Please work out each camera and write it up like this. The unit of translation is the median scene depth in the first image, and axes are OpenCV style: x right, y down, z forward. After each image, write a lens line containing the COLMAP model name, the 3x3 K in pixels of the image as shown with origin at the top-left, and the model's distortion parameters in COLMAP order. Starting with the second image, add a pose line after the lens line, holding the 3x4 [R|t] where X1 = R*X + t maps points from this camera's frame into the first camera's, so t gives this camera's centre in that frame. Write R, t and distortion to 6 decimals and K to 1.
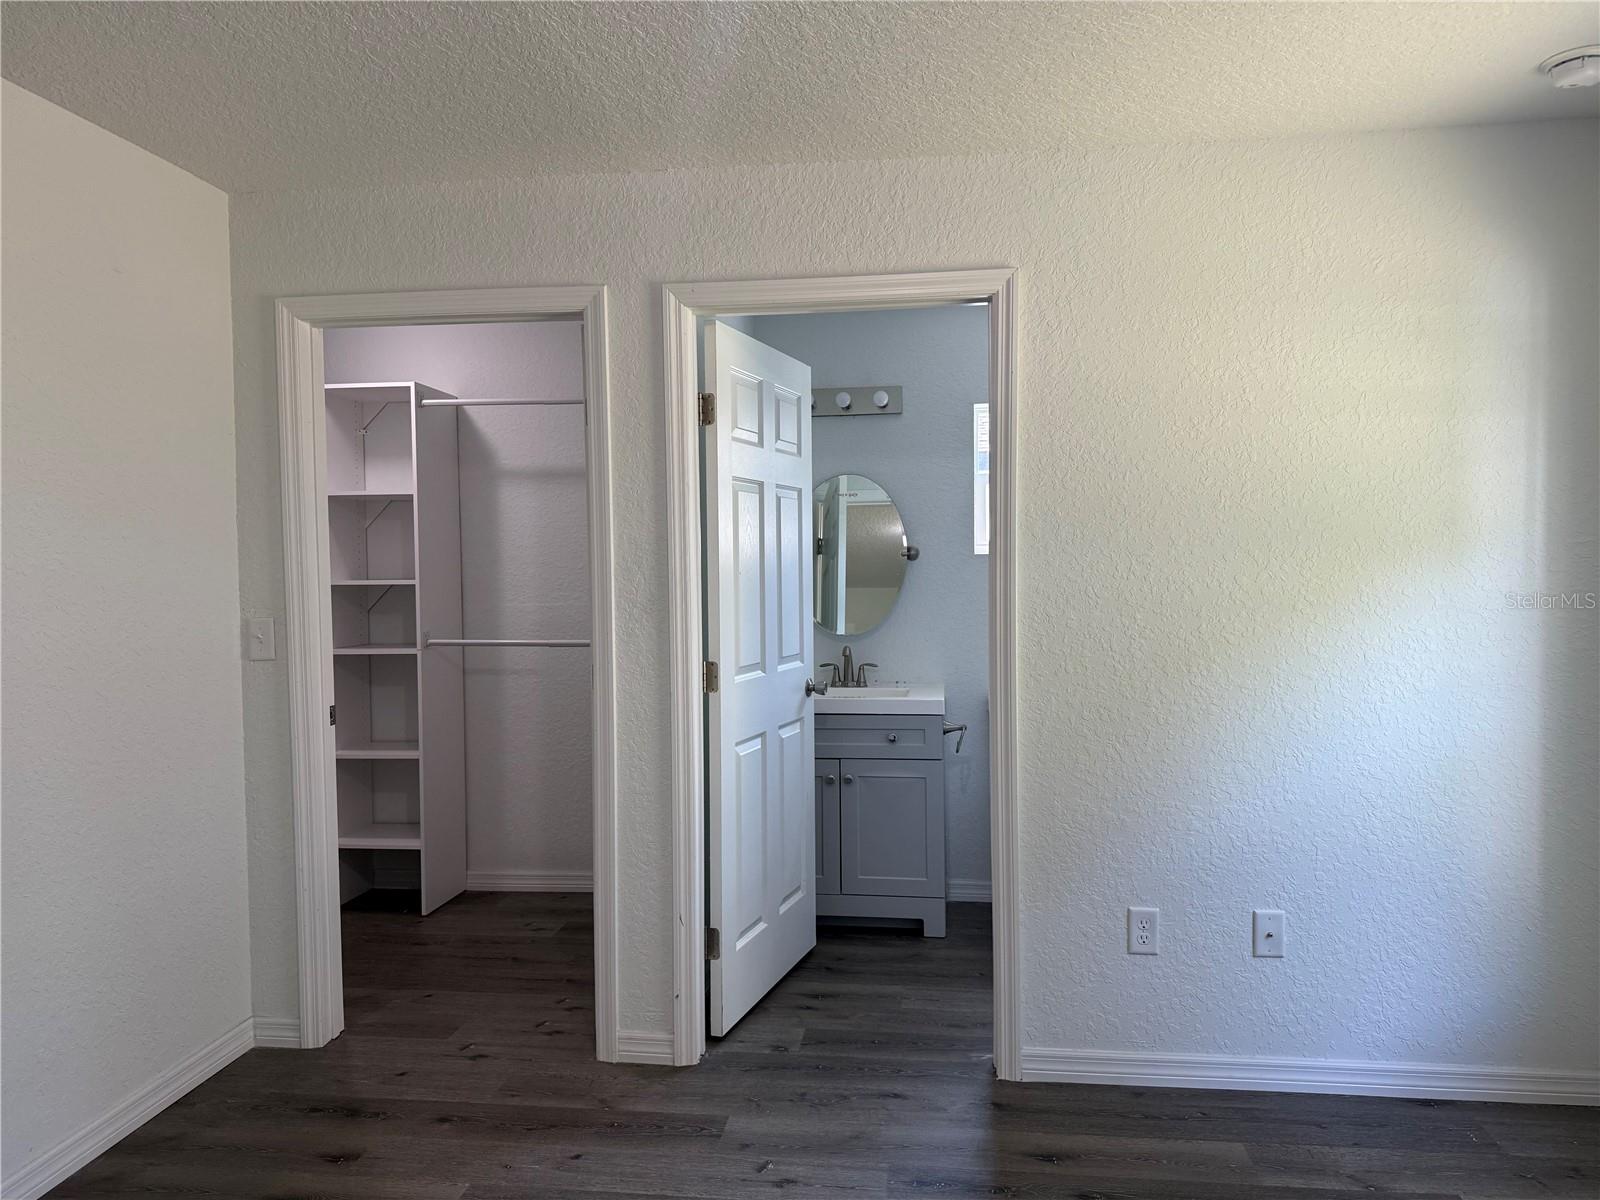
lens RADIAL K [[1126.3, 0, 804.9], [0, 1126.3, 587.8], [0, 0, 1]] dist [0.055640, -0.070175]
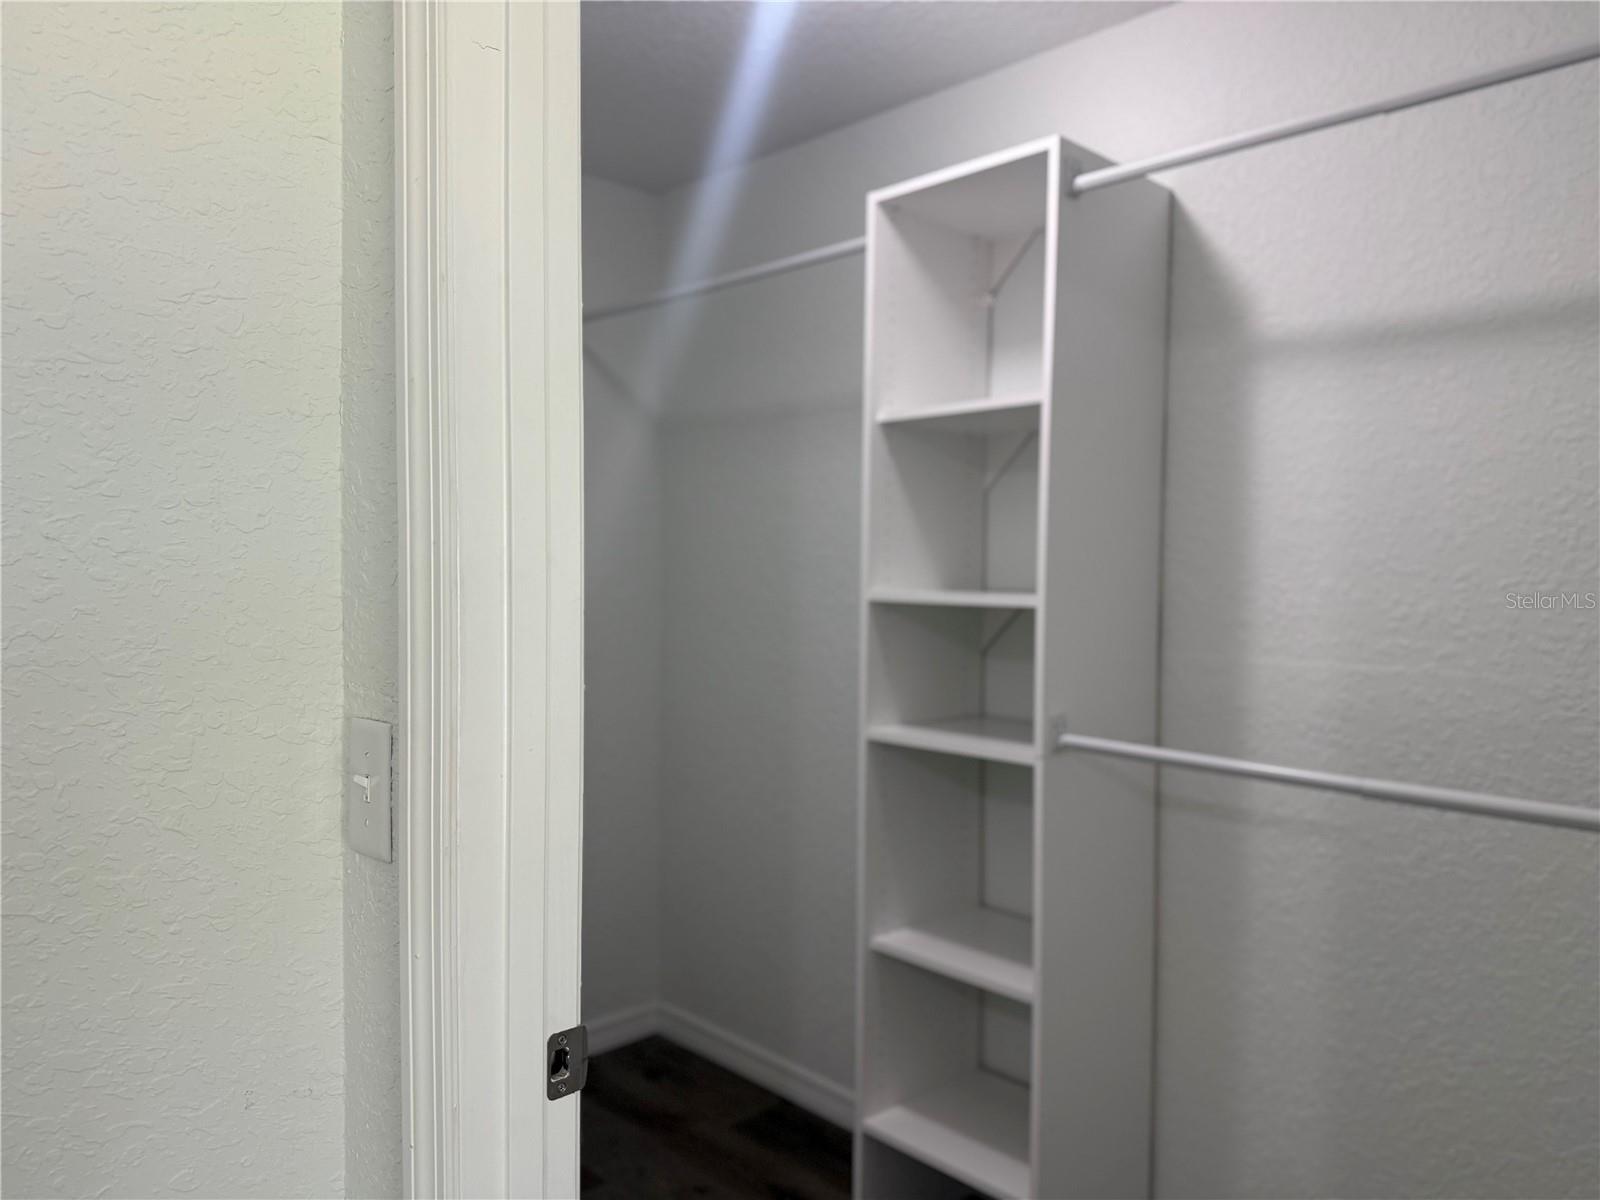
lens RADIAL K [[1126.3, 0, 798.8], [0, 1126.3, 598.9], [0, 0, 1]] dist [0.055640, -0.070175]
pose [[0.776898, 0.041166, -0.628279, -0.131618], [-0.037508, 0.999114, 0.019084, -0.009699], [0.628508, 0.008740, 0.777754, 0.557445]]
